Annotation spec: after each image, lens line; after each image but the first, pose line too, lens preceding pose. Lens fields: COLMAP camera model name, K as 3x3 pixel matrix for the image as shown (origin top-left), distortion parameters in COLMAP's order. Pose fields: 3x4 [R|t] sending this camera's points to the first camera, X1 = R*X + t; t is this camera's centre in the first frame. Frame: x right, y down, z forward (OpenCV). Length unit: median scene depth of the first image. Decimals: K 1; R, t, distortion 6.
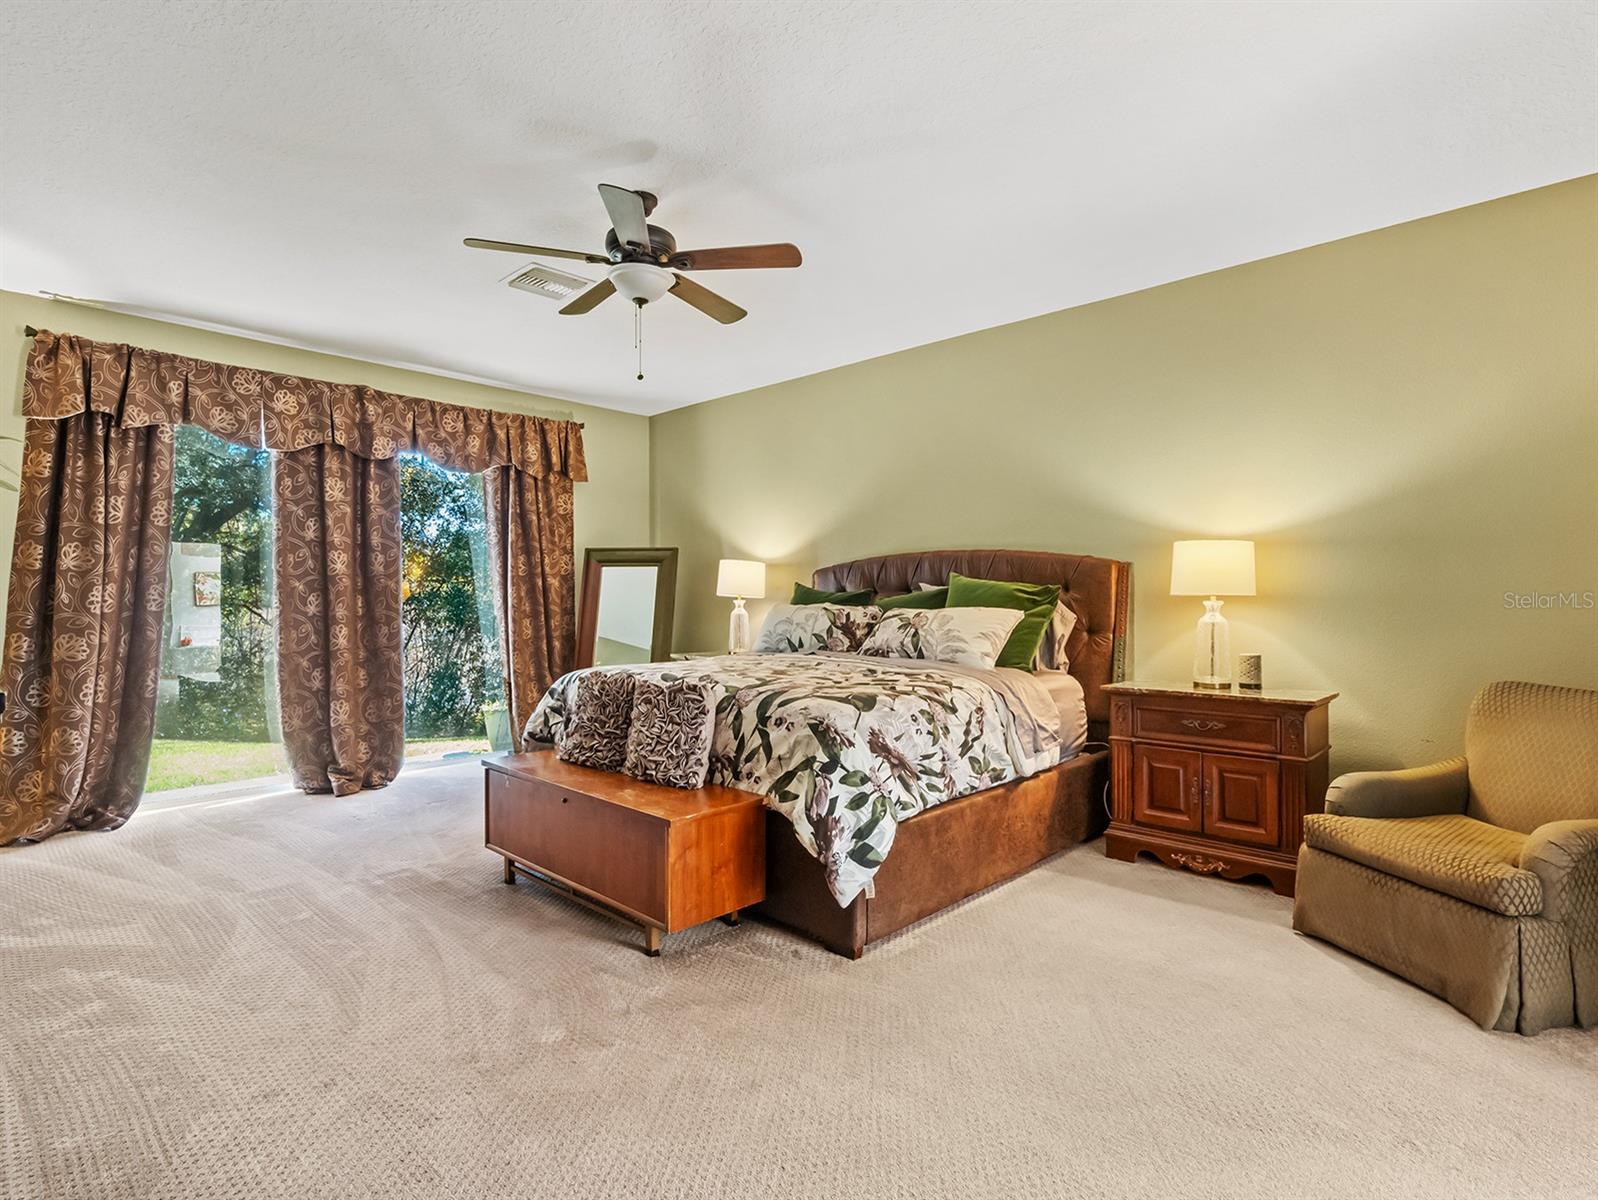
lens RADIAL K [[785.3, 0, 801.3], [0, 785.3, 600.0], [0, 0, 1]] dist [-0.002374, -0.000446]
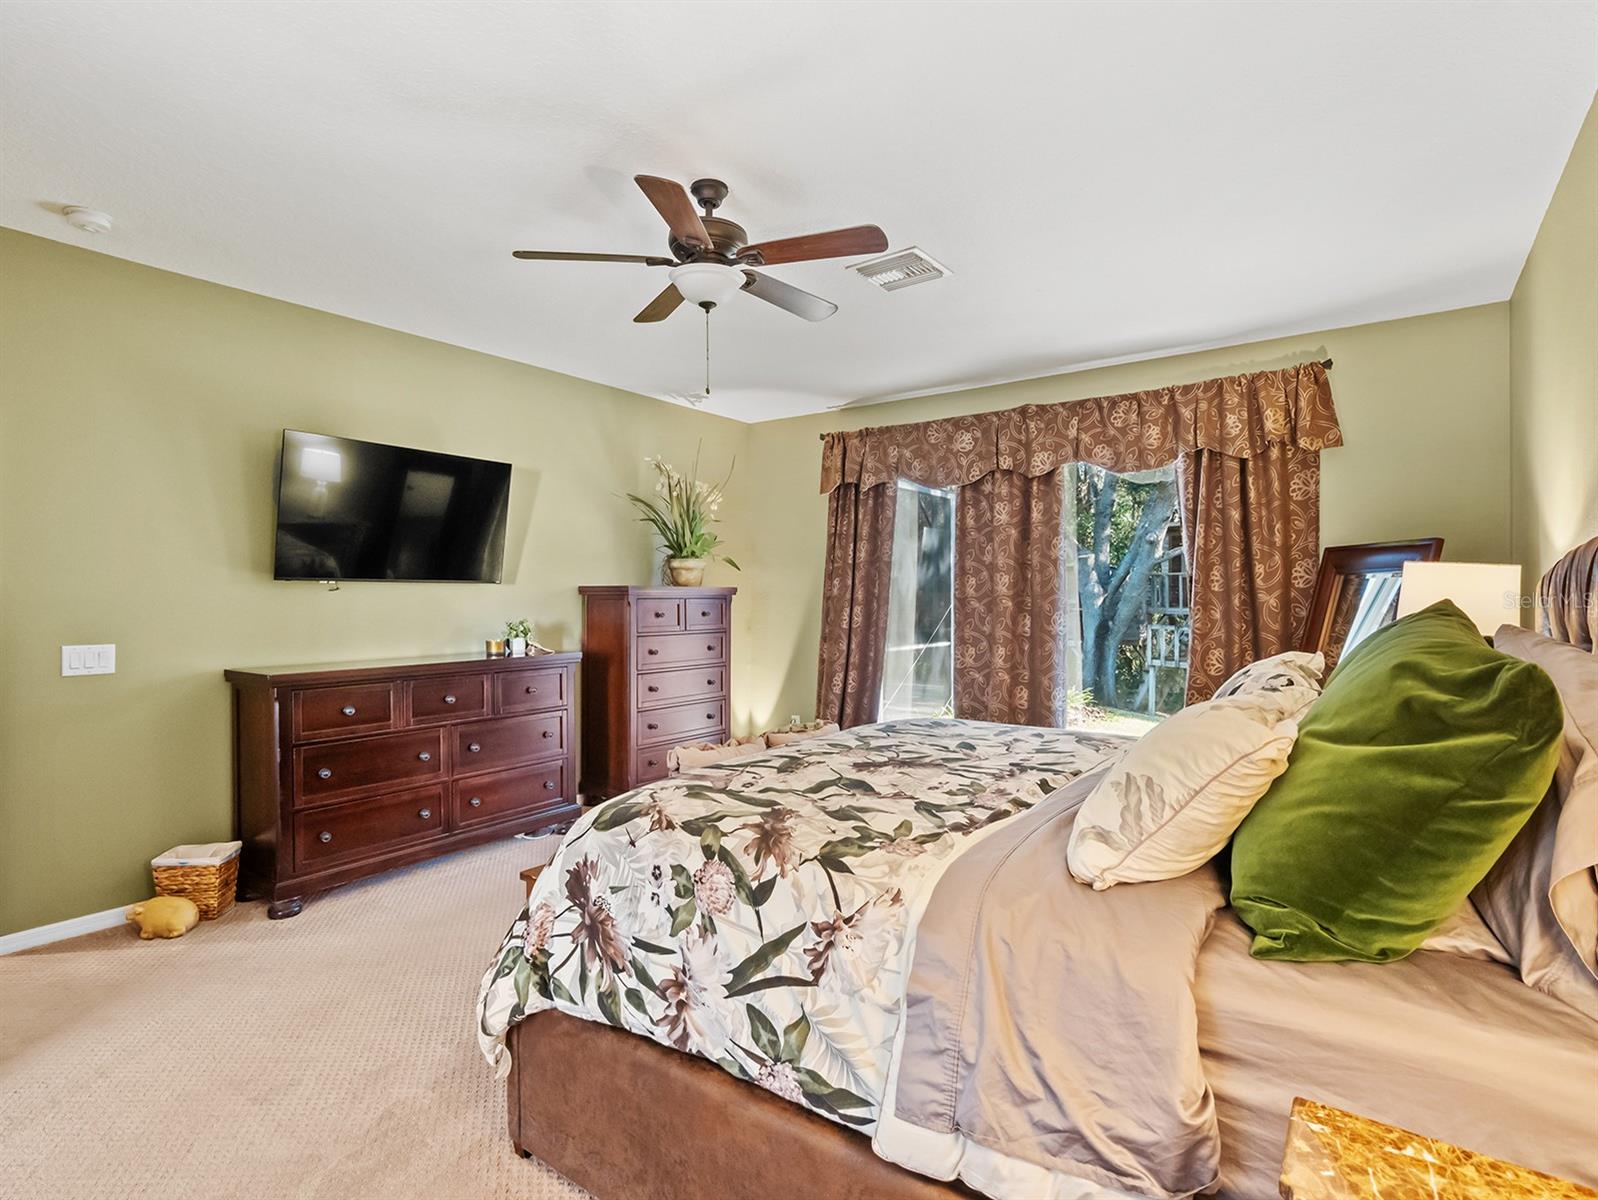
lens RADIAL K [[821.8, 0, 804.3], [0, 821.8, 599.6], [0, 0, 1]] dist [-0.009016, 0.006687]
pose [[0.143322, 0.004653, -0.989665, 0.443849], [0.000135, 0.999989, 0.004721, -0.032764], [0.989676, -0.000810, 0.143320, 0.592888]]
